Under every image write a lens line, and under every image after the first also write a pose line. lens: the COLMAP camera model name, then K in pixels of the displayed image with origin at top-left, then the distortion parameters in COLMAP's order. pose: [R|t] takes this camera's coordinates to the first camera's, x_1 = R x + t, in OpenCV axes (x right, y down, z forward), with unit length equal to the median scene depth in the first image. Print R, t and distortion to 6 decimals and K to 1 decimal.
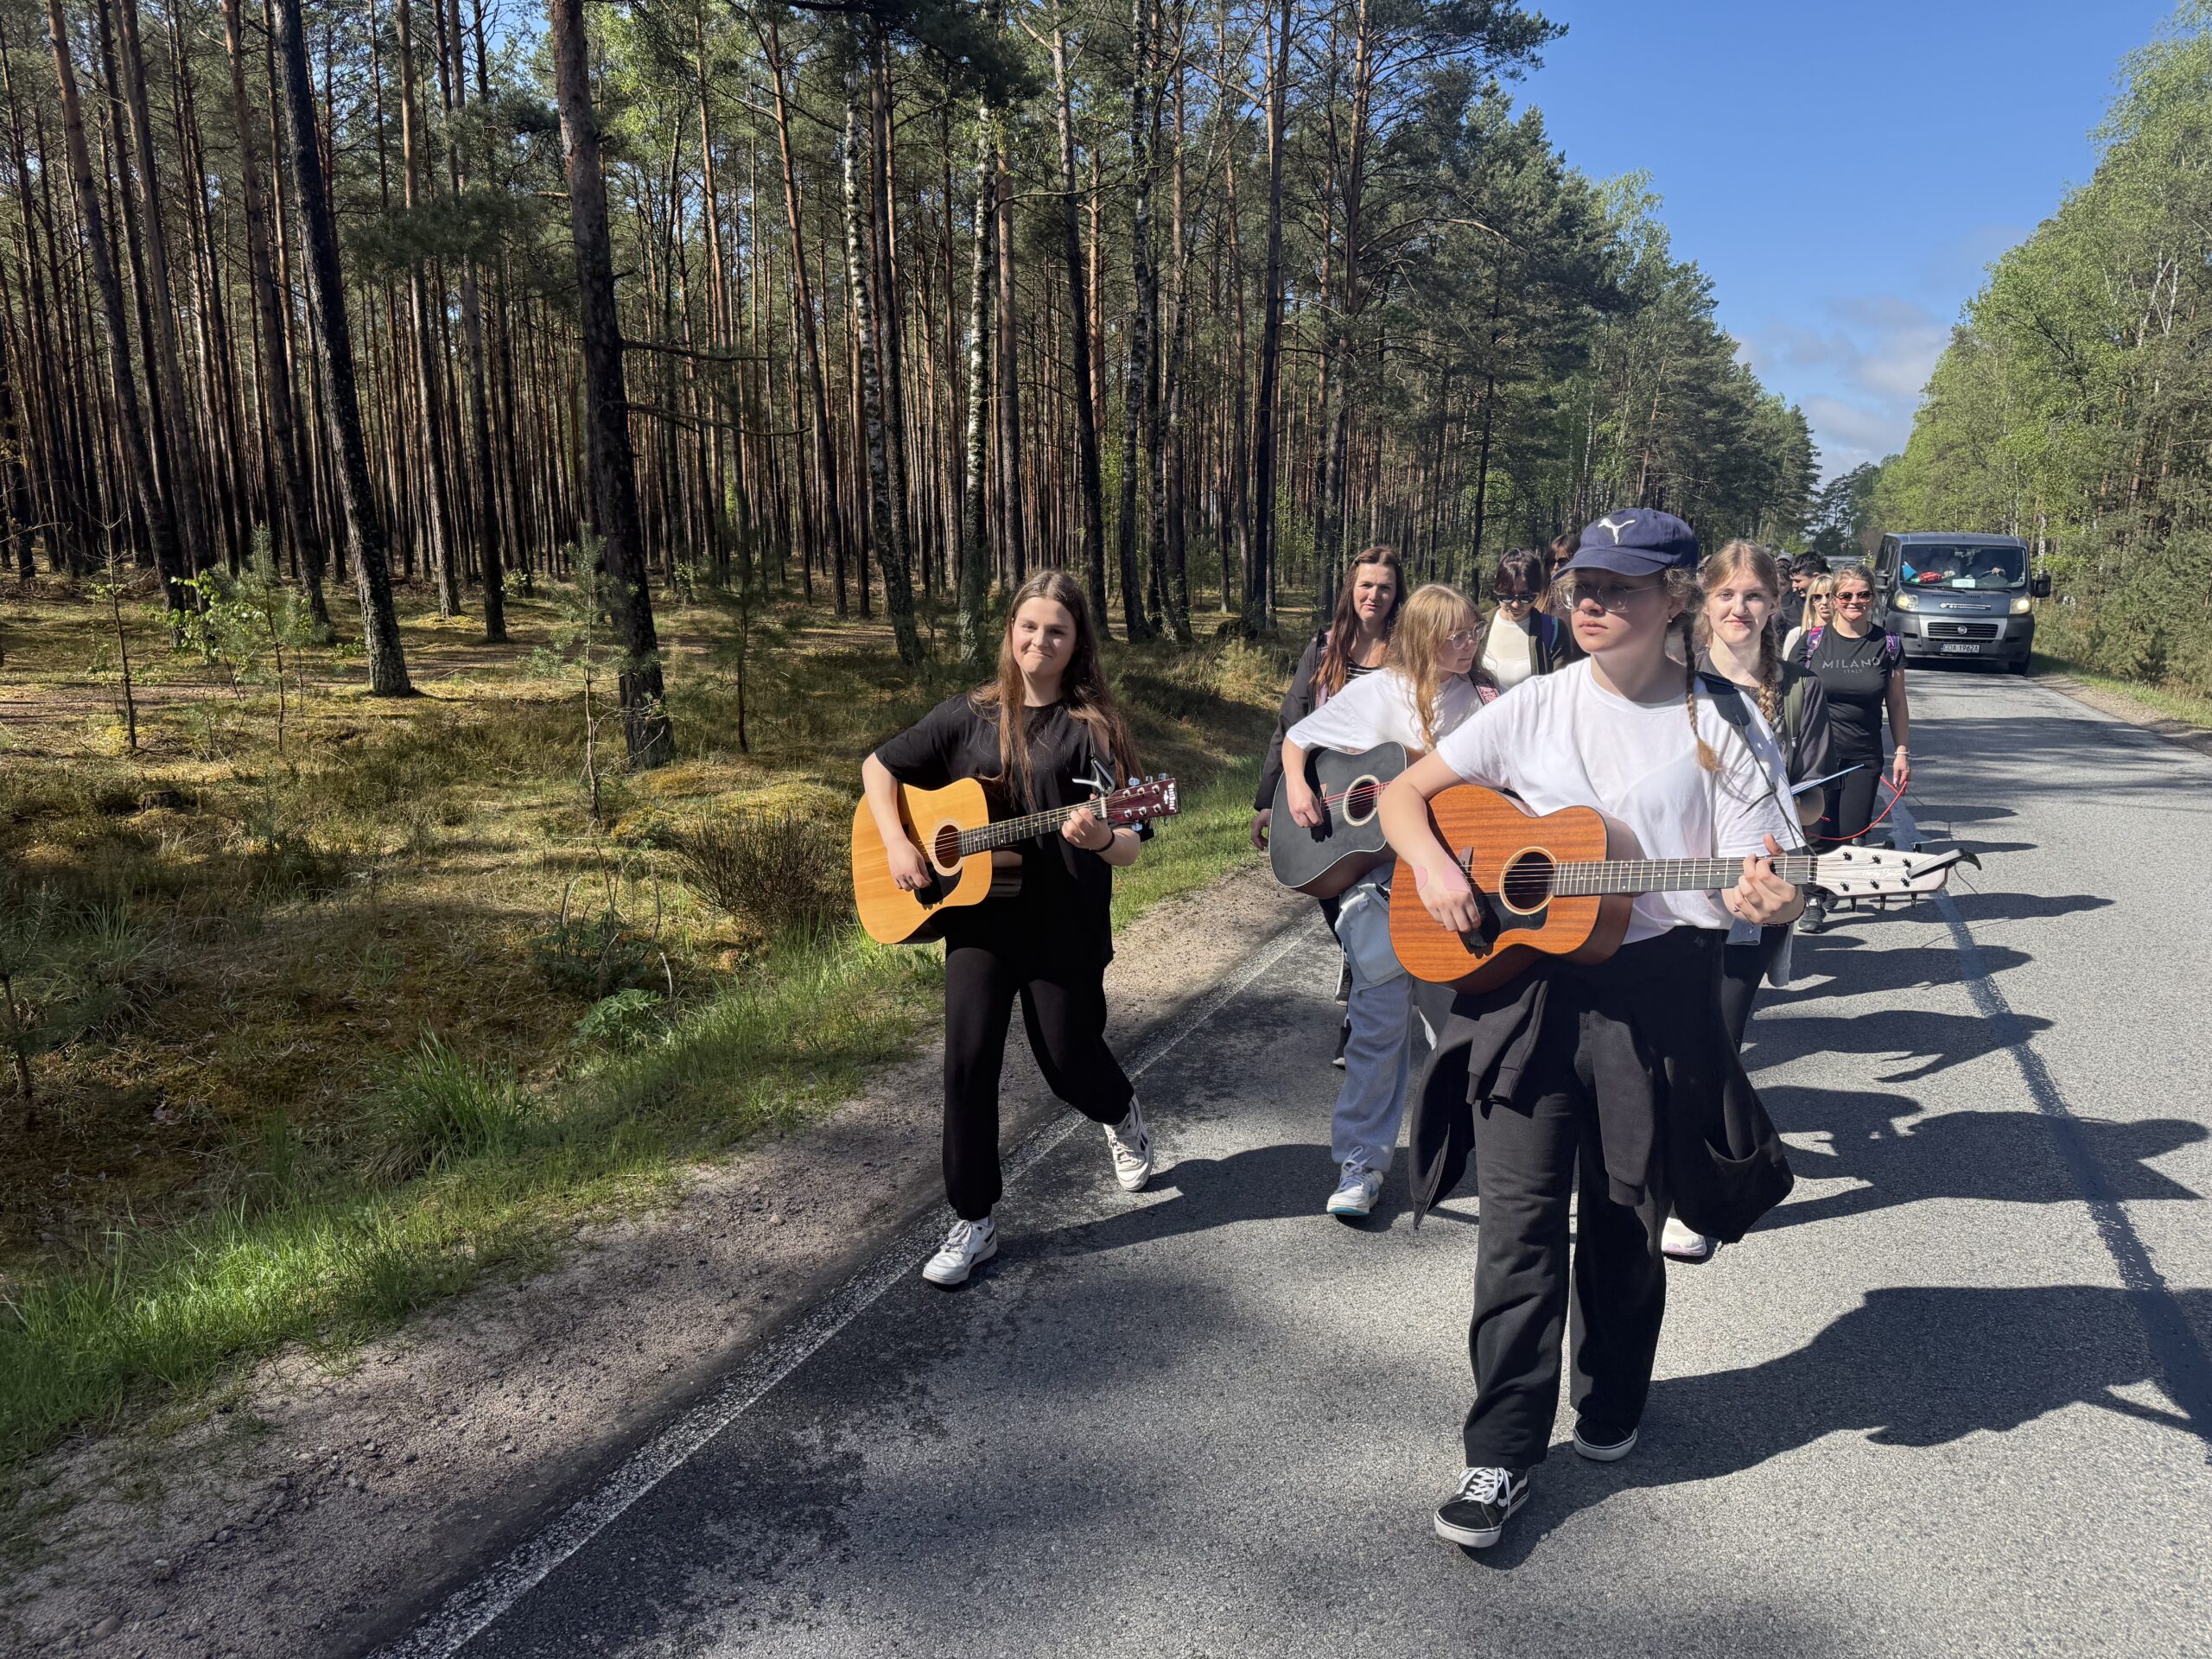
lens RADIAL K [[1542.4, 0, 1115.7], [0, 1542.4, 858.8], [0, 0, 1]] dist [0.002449, -0.003428]
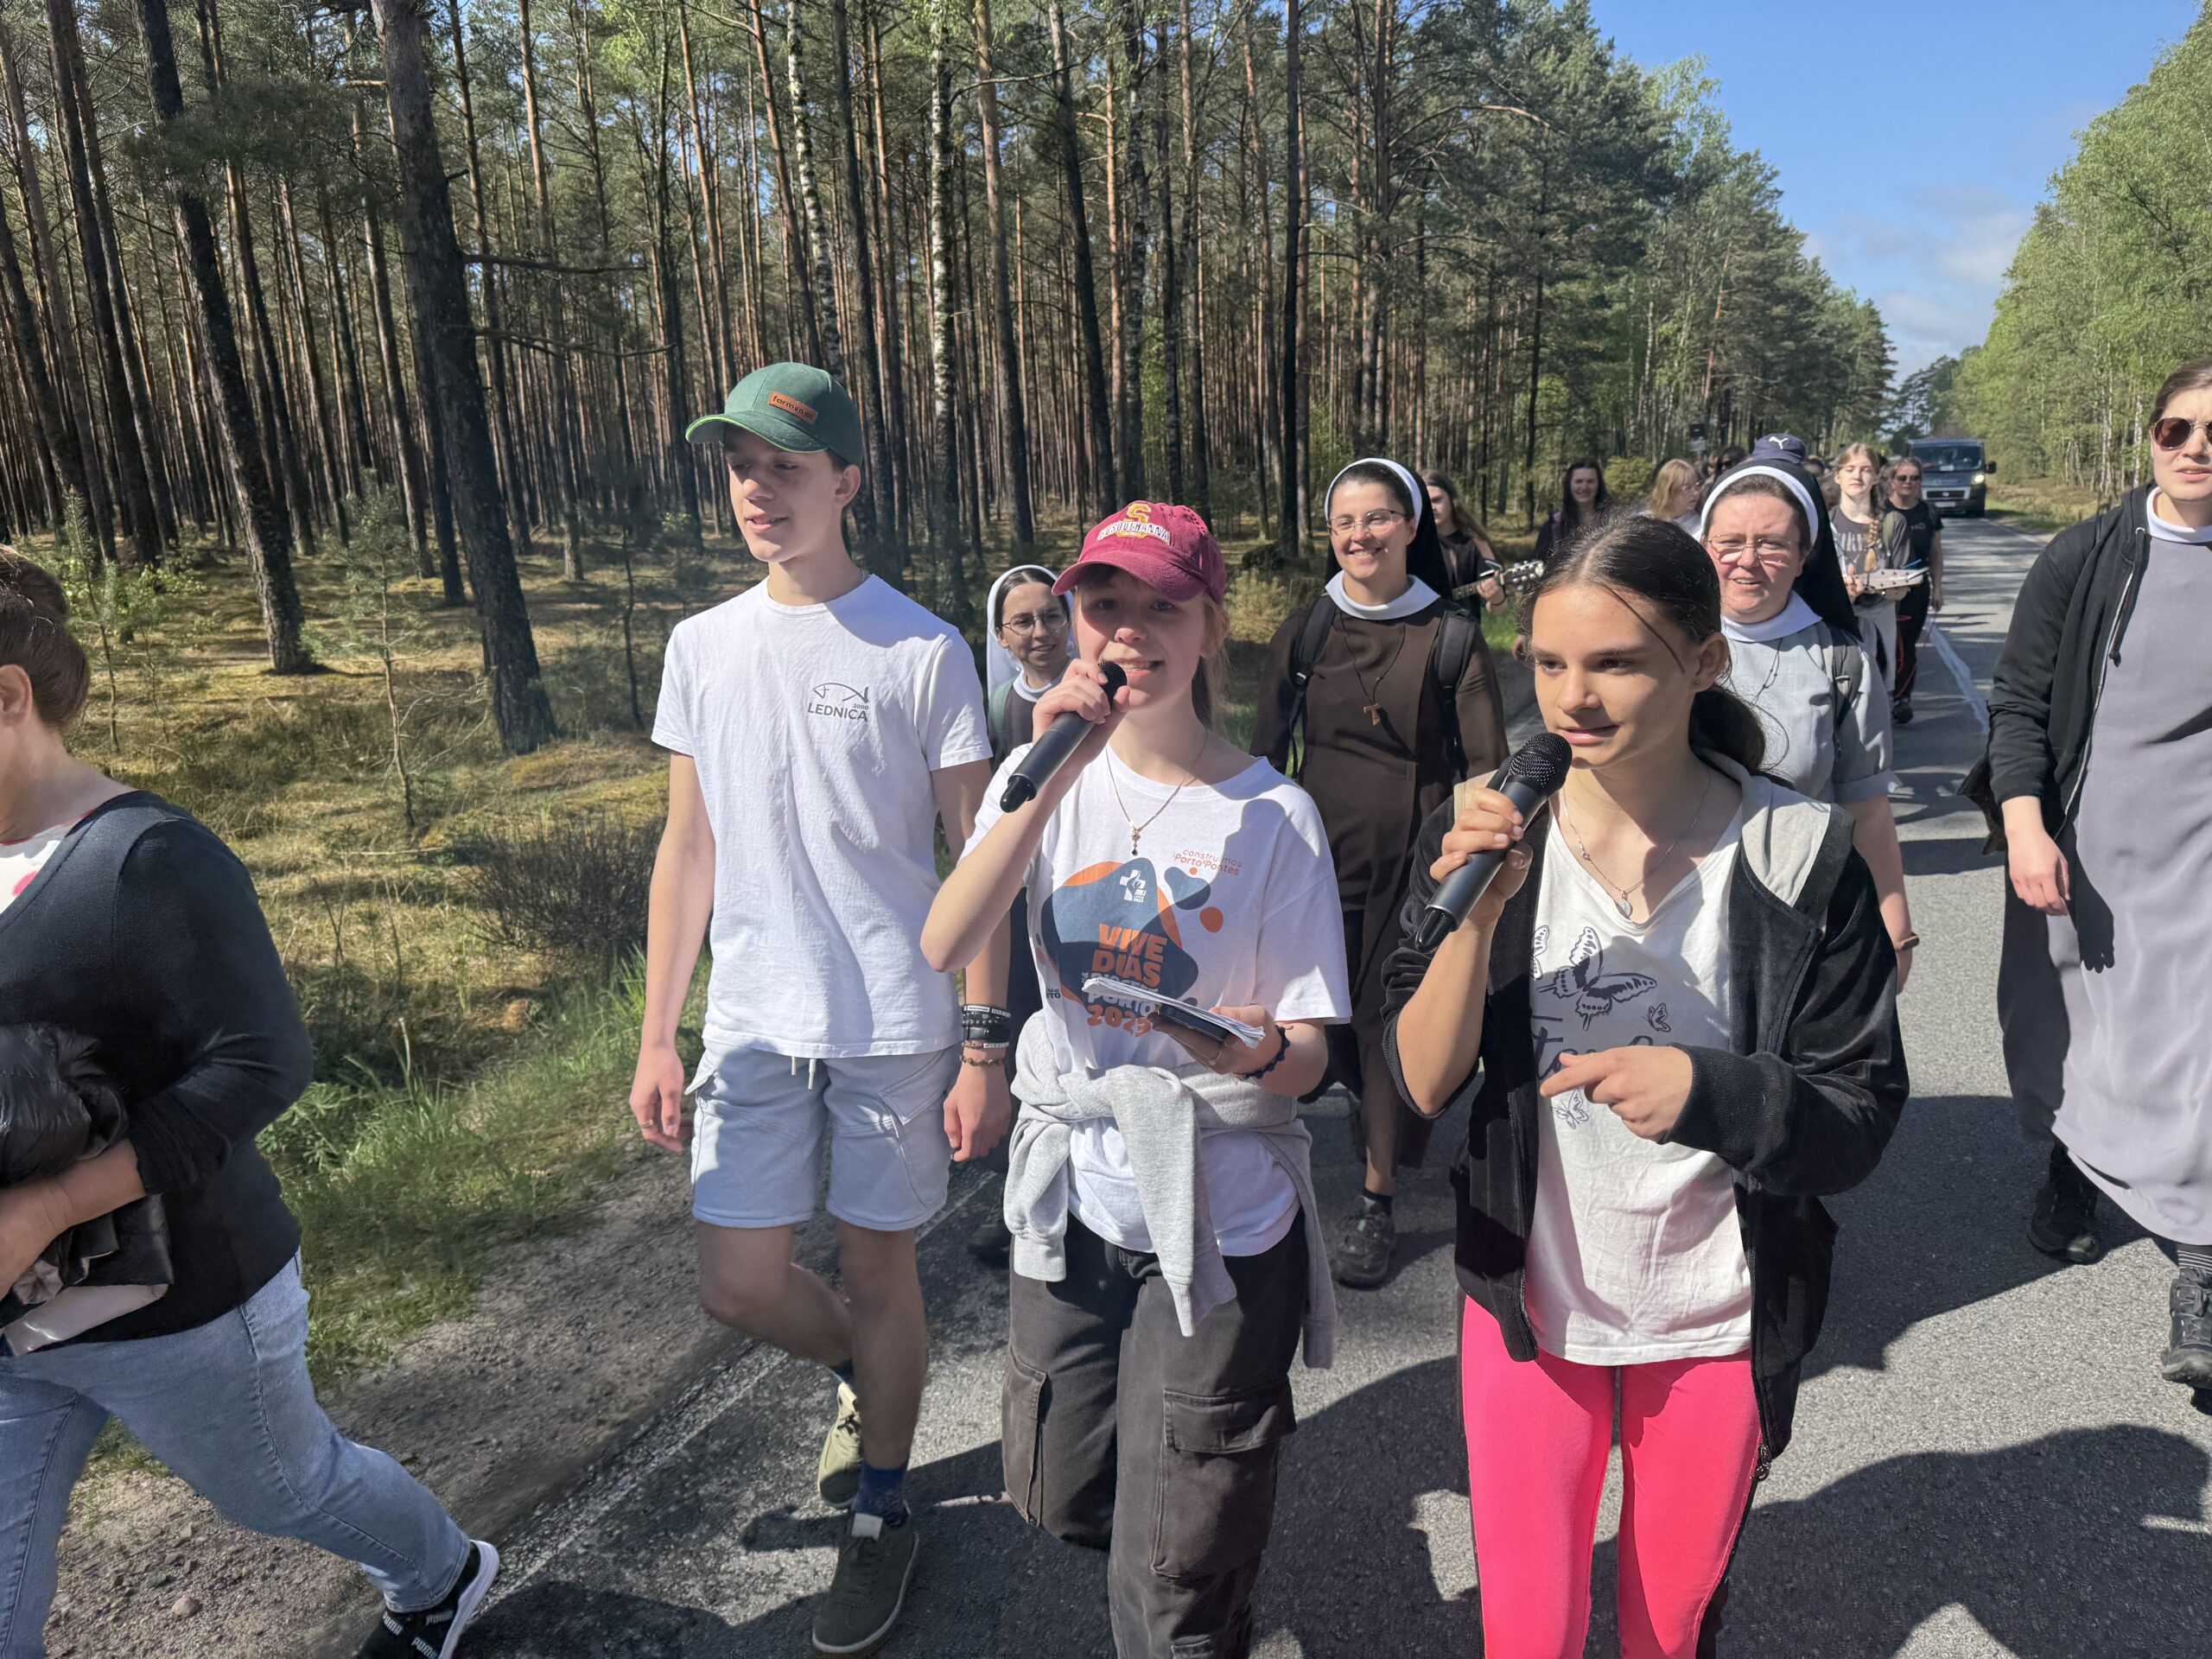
lens RADIAL K [[1550.8, 0, 1106.0], [0, 1550.8, 829.5], [0, 0, 1]] dist [-0.013517, 0.006252]
pose [[0.998269, -0.032018, -0.049330, 0.013428], [0.033189, 0.999182, 0.023111, -0.005333], [0.048549, -0.024709, 0.998515, 0.031960]]
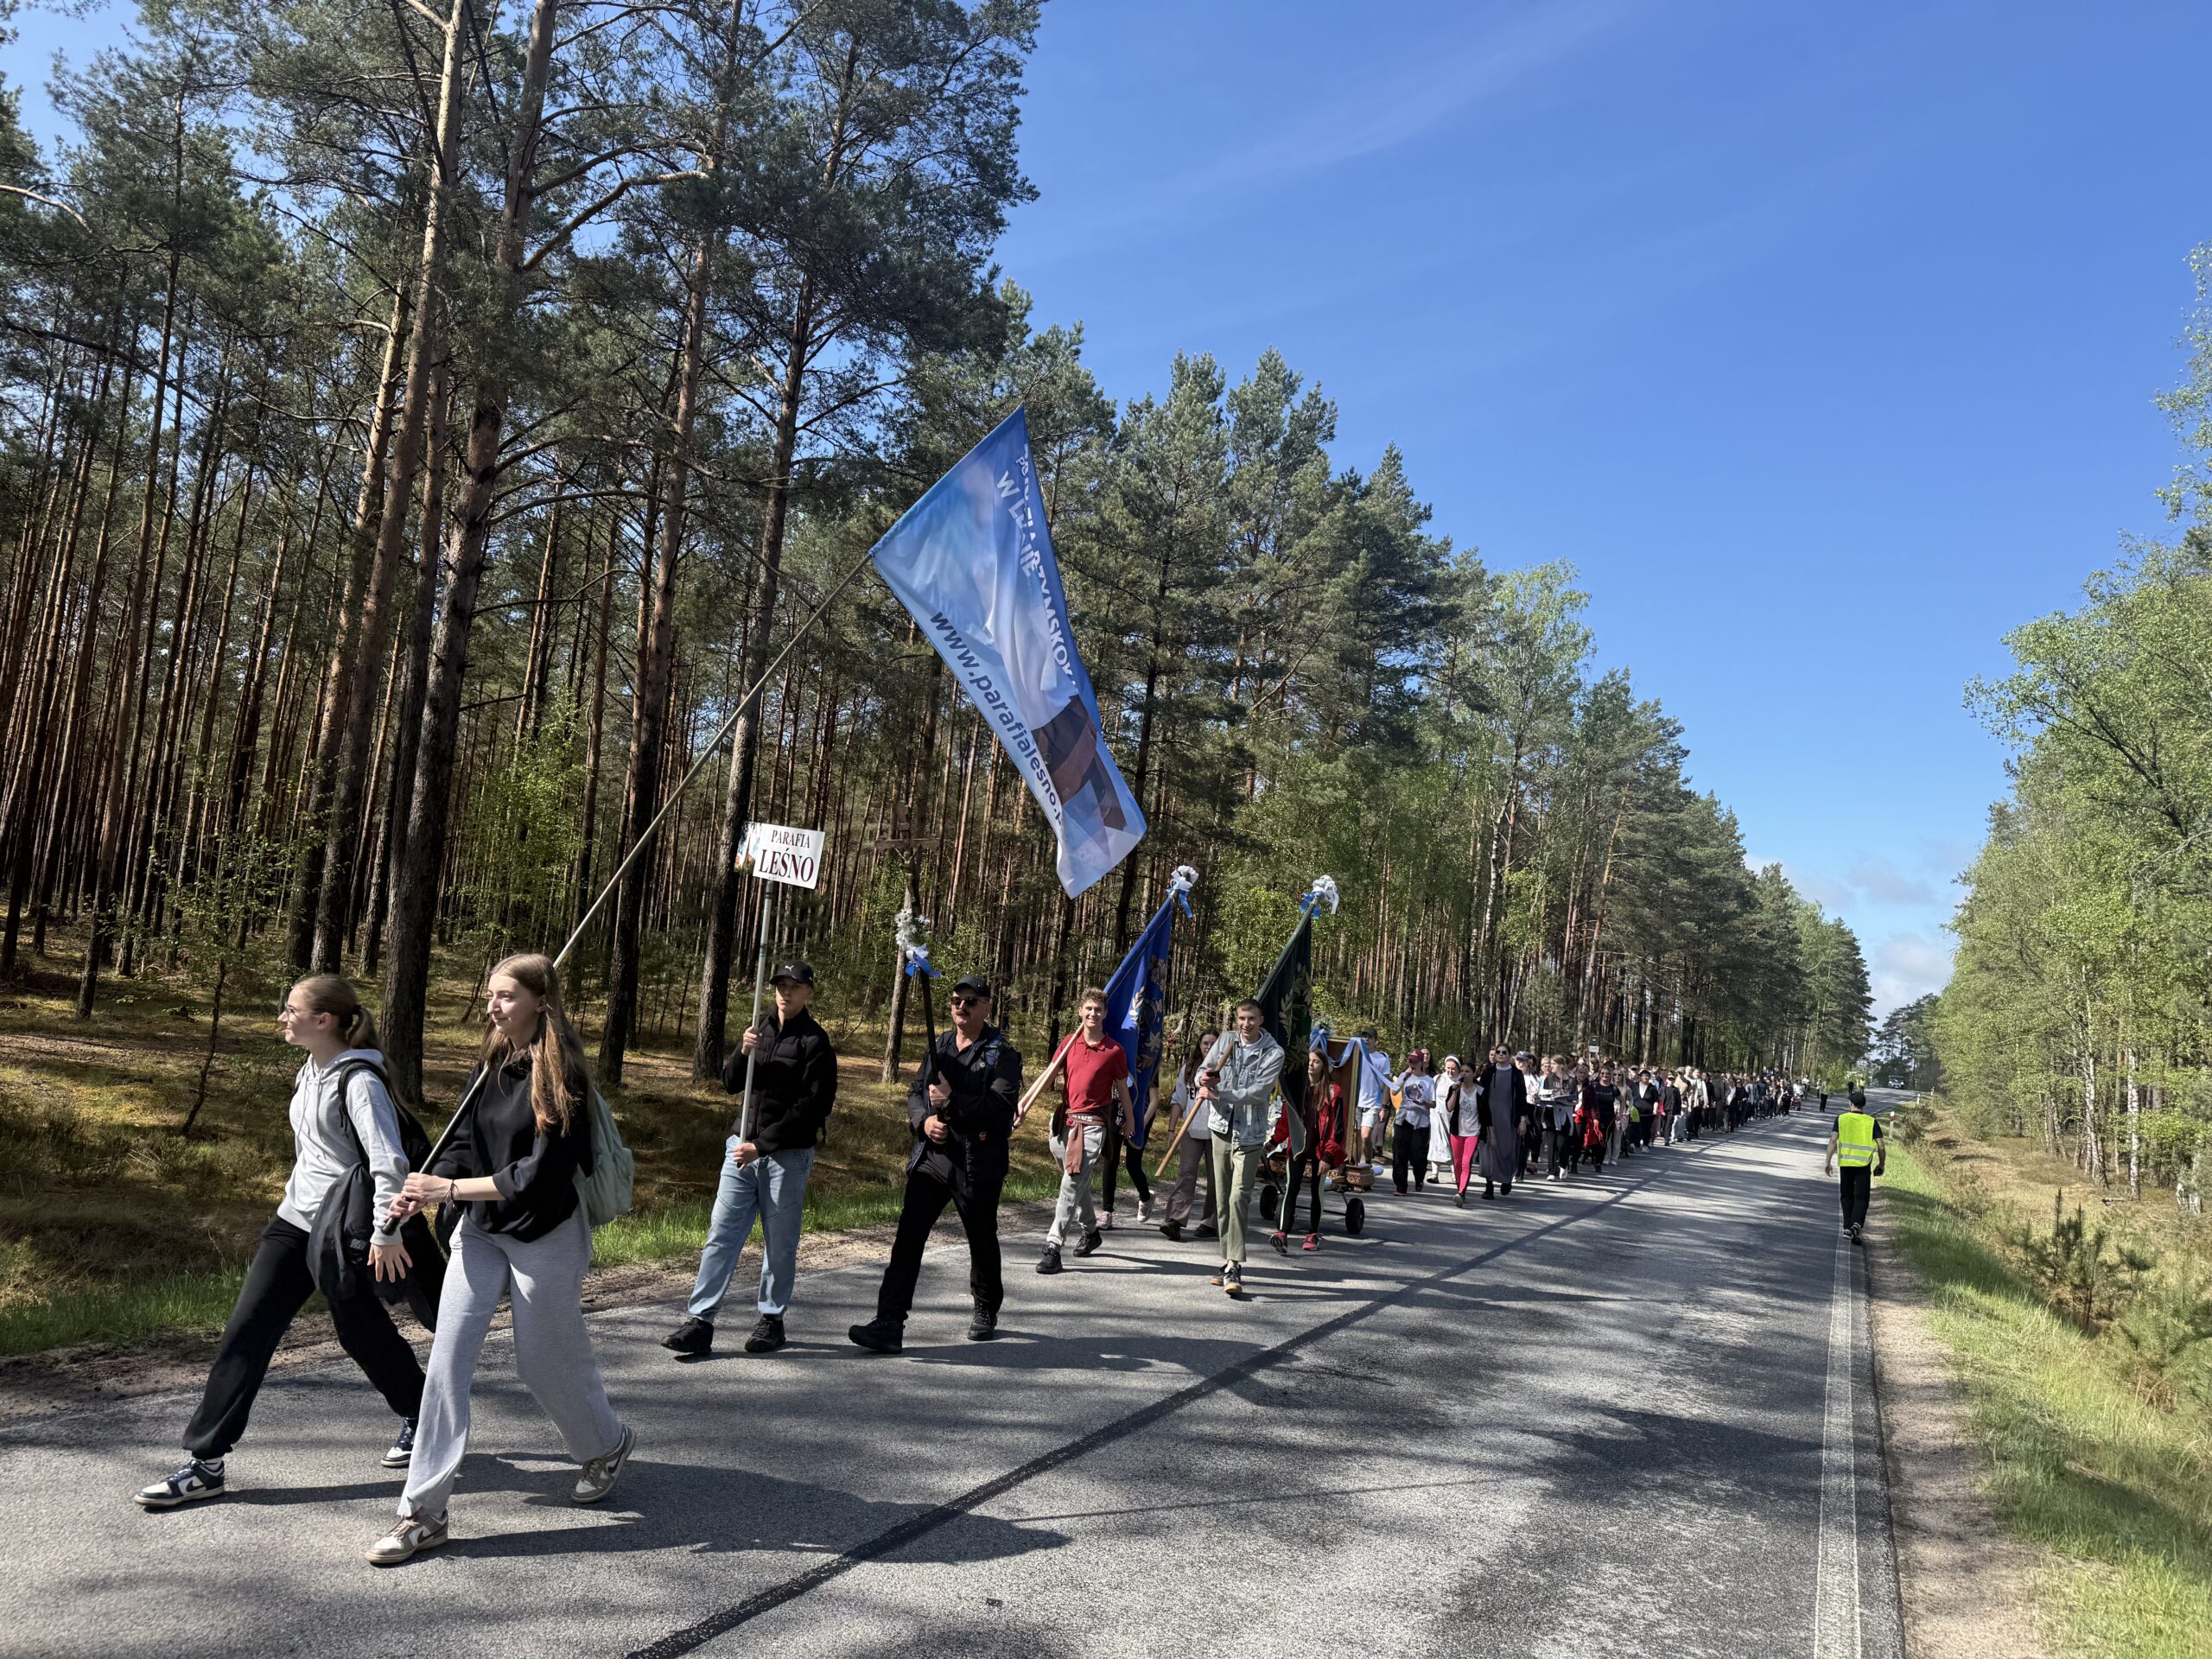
lens RADIAL K [[1578.2, 0, 1097.2], [0, 1578.2, 828.4], [0, 0, 1]] dist [0.096438, -0.125949]
pose [[0.993736, 0.101312, -0.047168, 0.243943], [-0.110790, 0.948437, -0.296973, -0.079394], [0.014649, 0.300338, 0.953720, 0.409329]]
